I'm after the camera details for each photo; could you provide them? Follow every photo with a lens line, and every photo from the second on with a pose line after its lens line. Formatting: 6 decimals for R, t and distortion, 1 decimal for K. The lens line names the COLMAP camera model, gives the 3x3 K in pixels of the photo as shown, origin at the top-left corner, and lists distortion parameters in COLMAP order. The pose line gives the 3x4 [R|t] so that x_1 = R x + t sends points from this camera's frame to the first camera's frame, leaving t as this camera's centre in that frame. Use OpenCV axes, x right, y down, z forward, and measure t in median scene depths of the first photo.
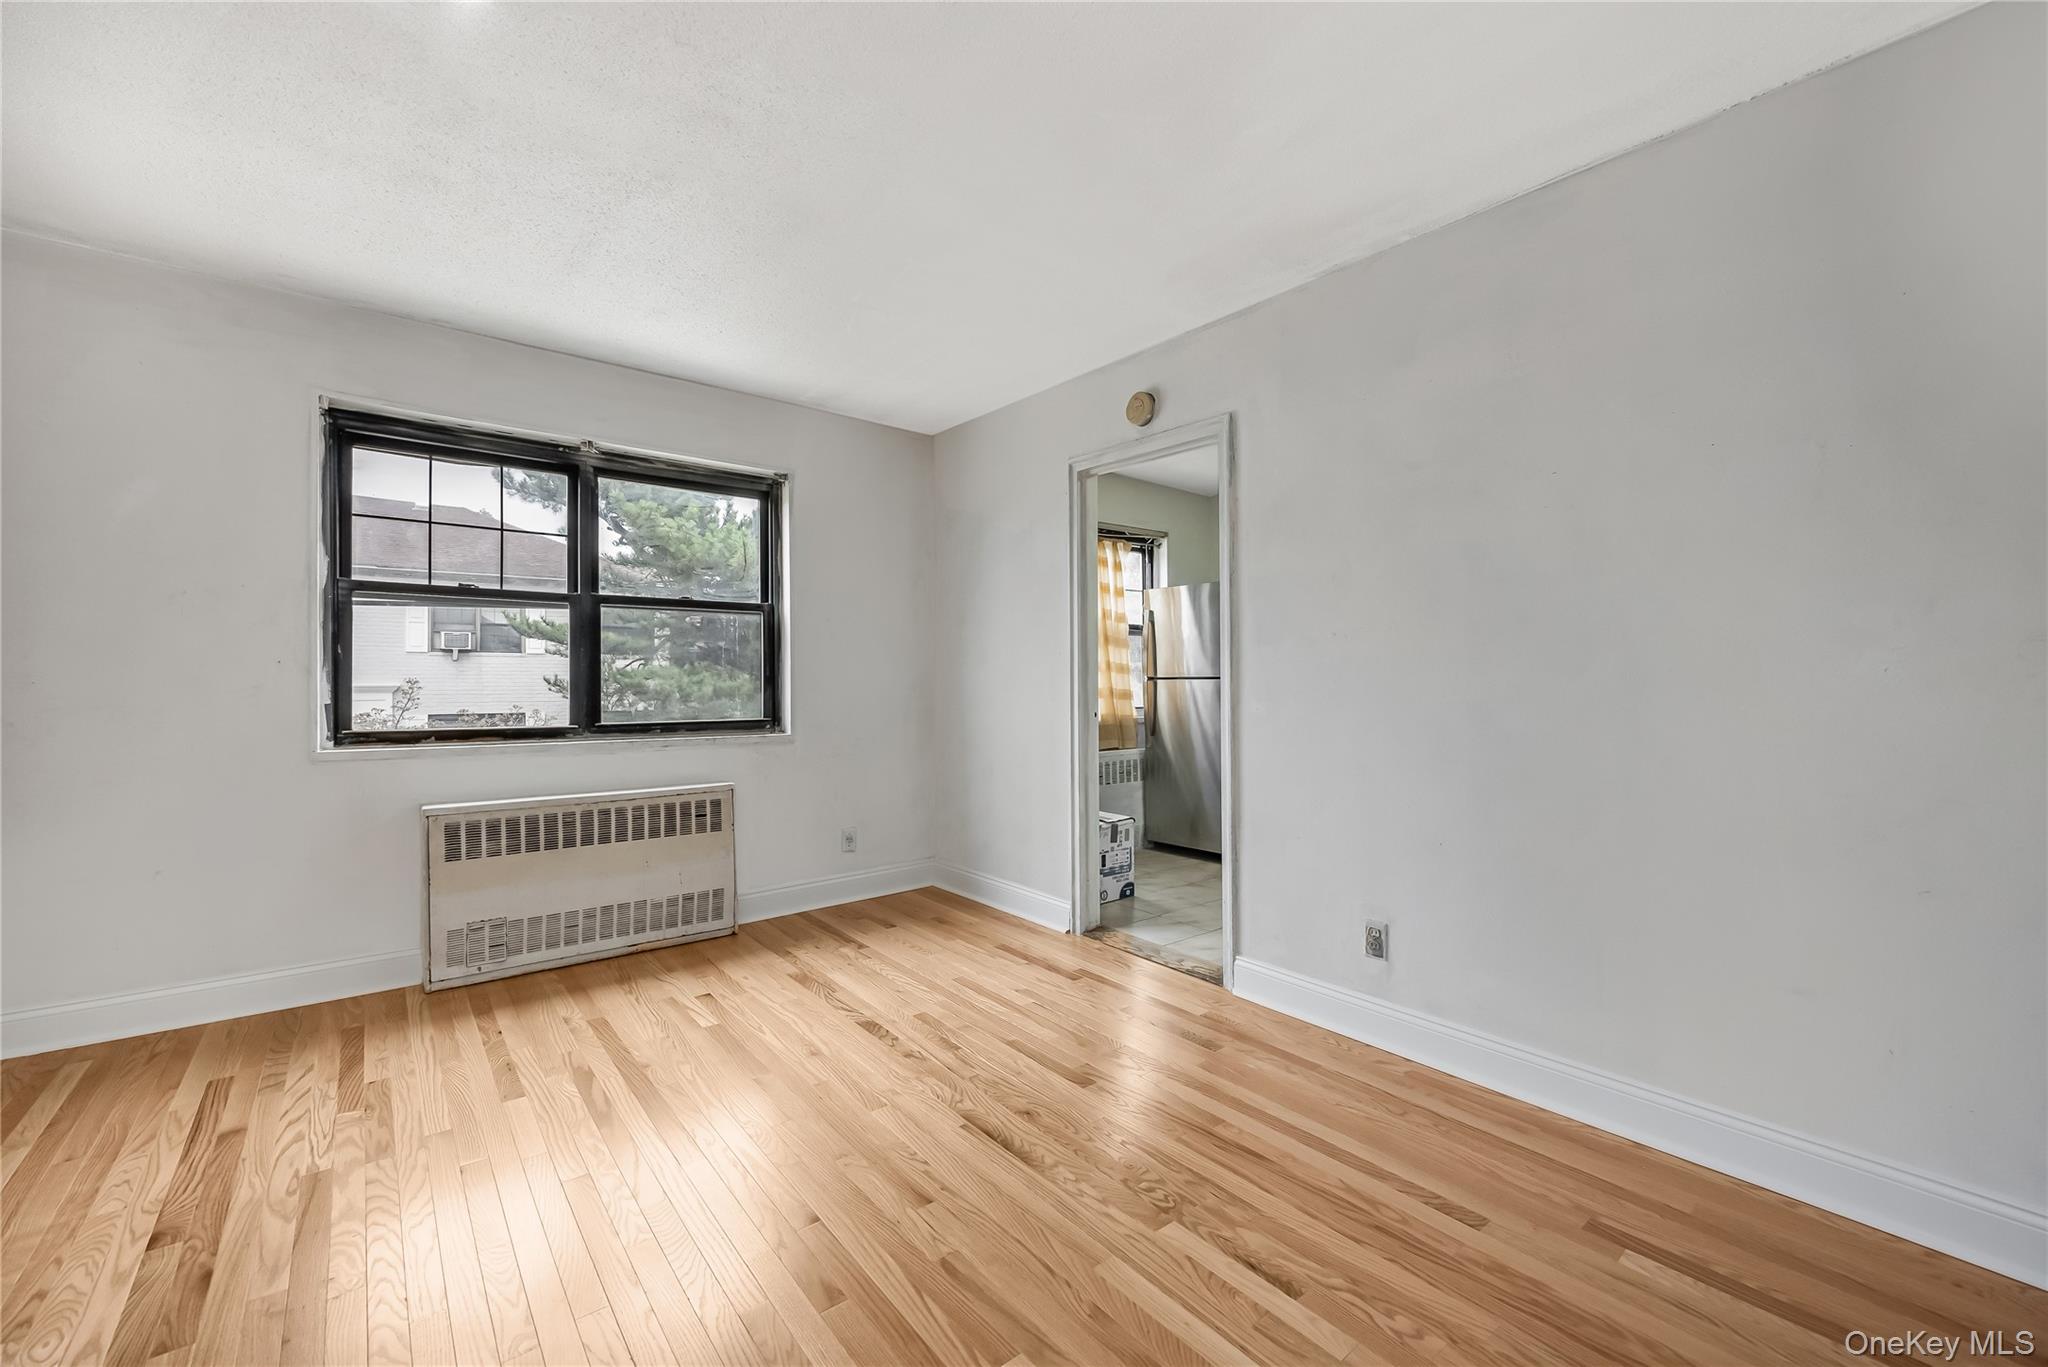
lens RADIAL K [[829.8, 0, 1026.1], [0, 829.8, 682.9], [0, 0, 1]] dist [-0.002469, -0.000325]
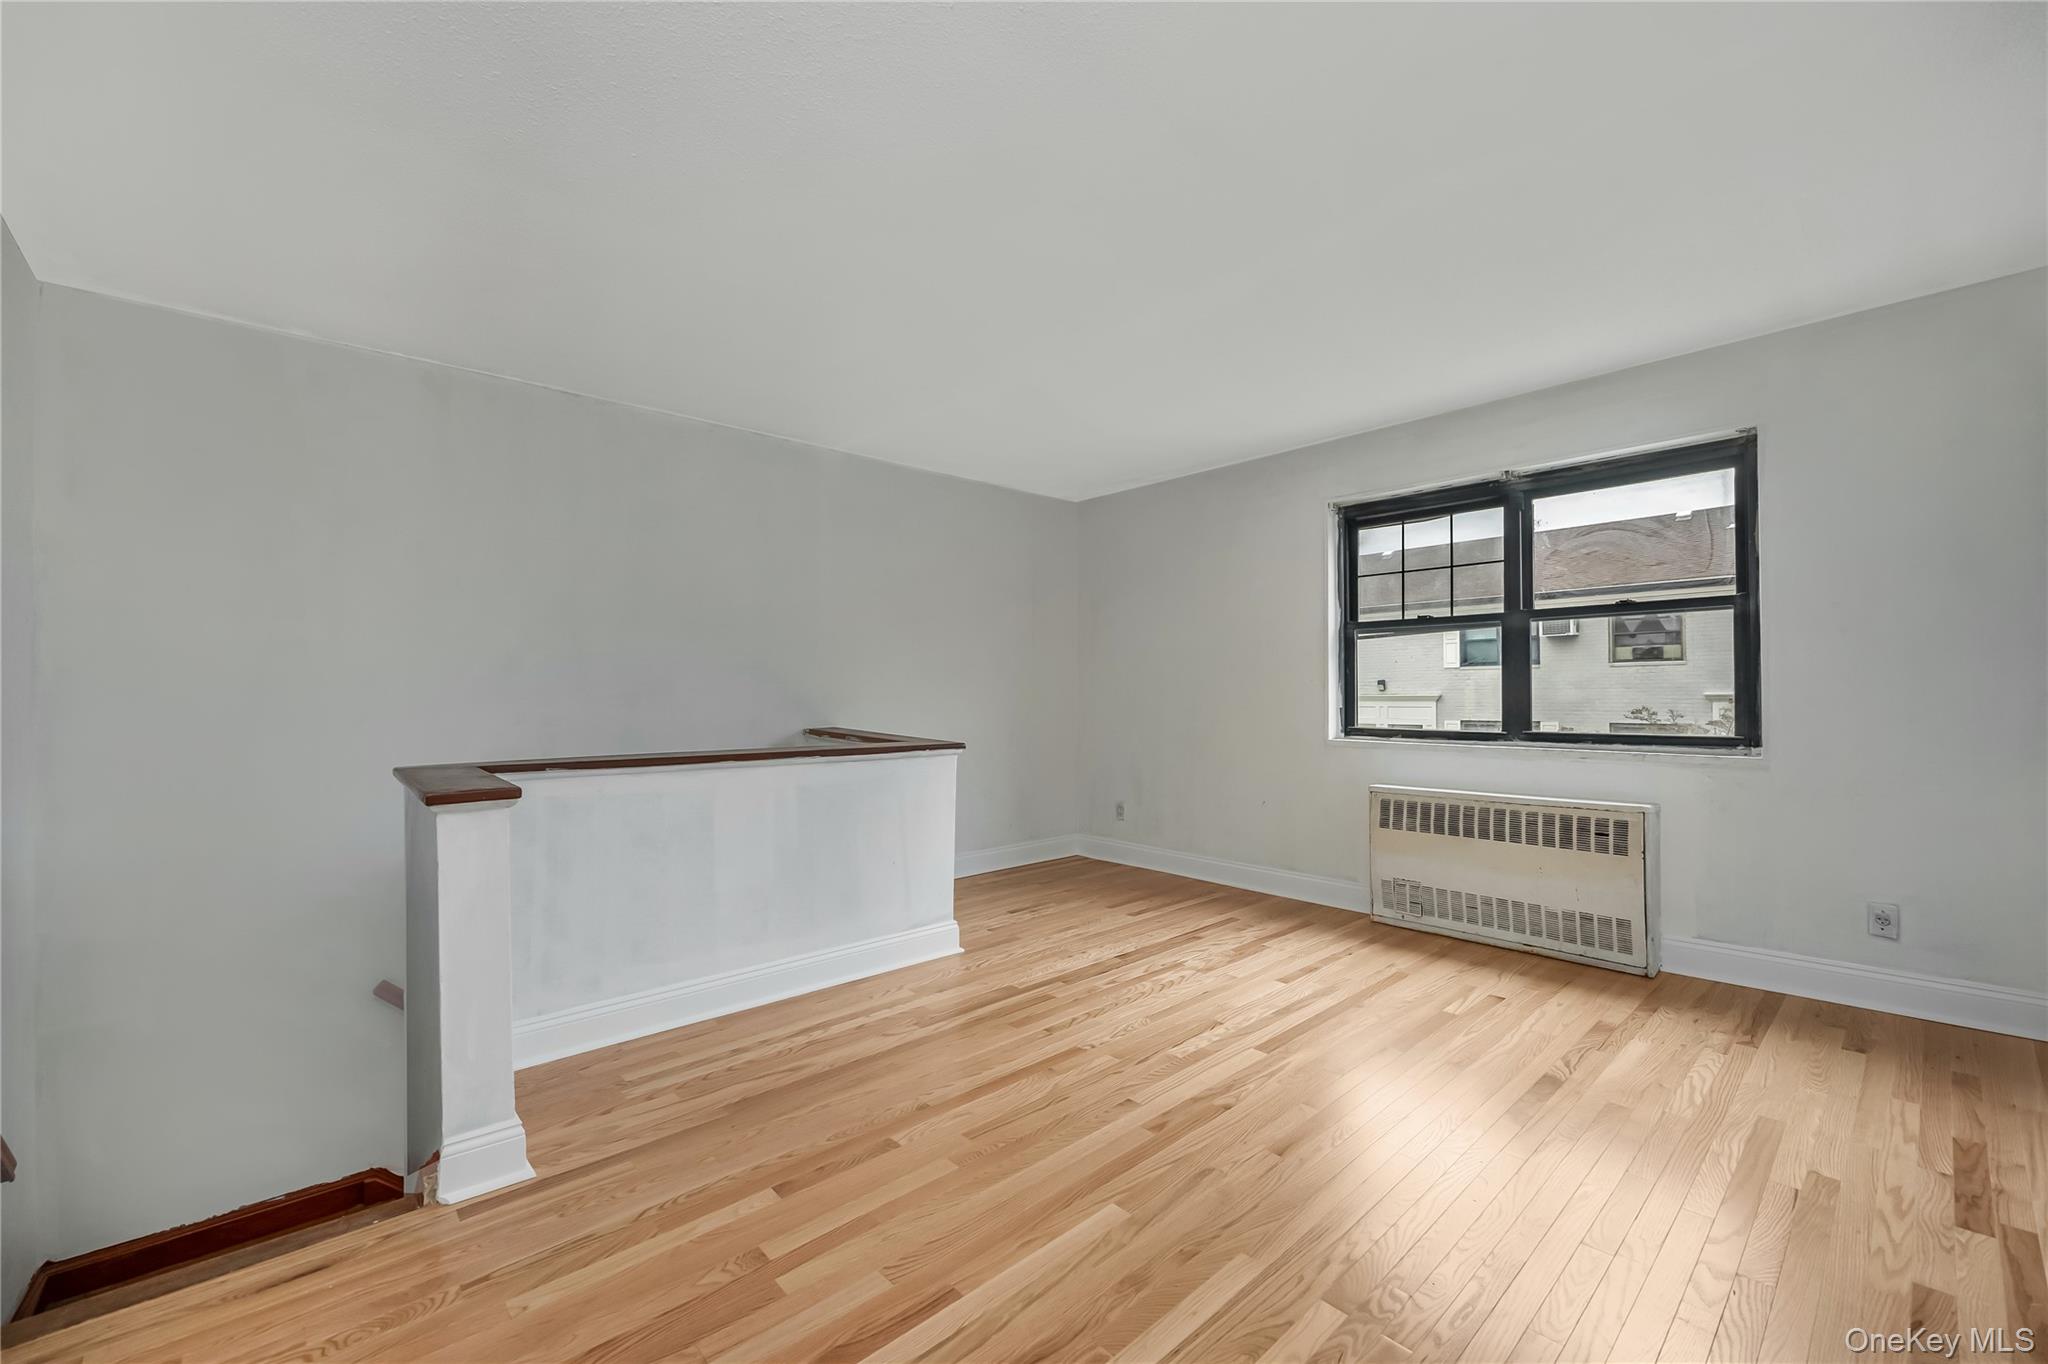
lens RADIAL K [[821.9, 0, 1026.7], [0, 821.9, 686.8], [0, 0, 1]] dist [-0.001347, -0.000448]
pose [[0.055656, -0.008276, -0.998416, 0.552736], [0.005616, 0.999952, -0.007976, -0.003297], [0.998434, -0.005163, 0.055700, 0.333106]]
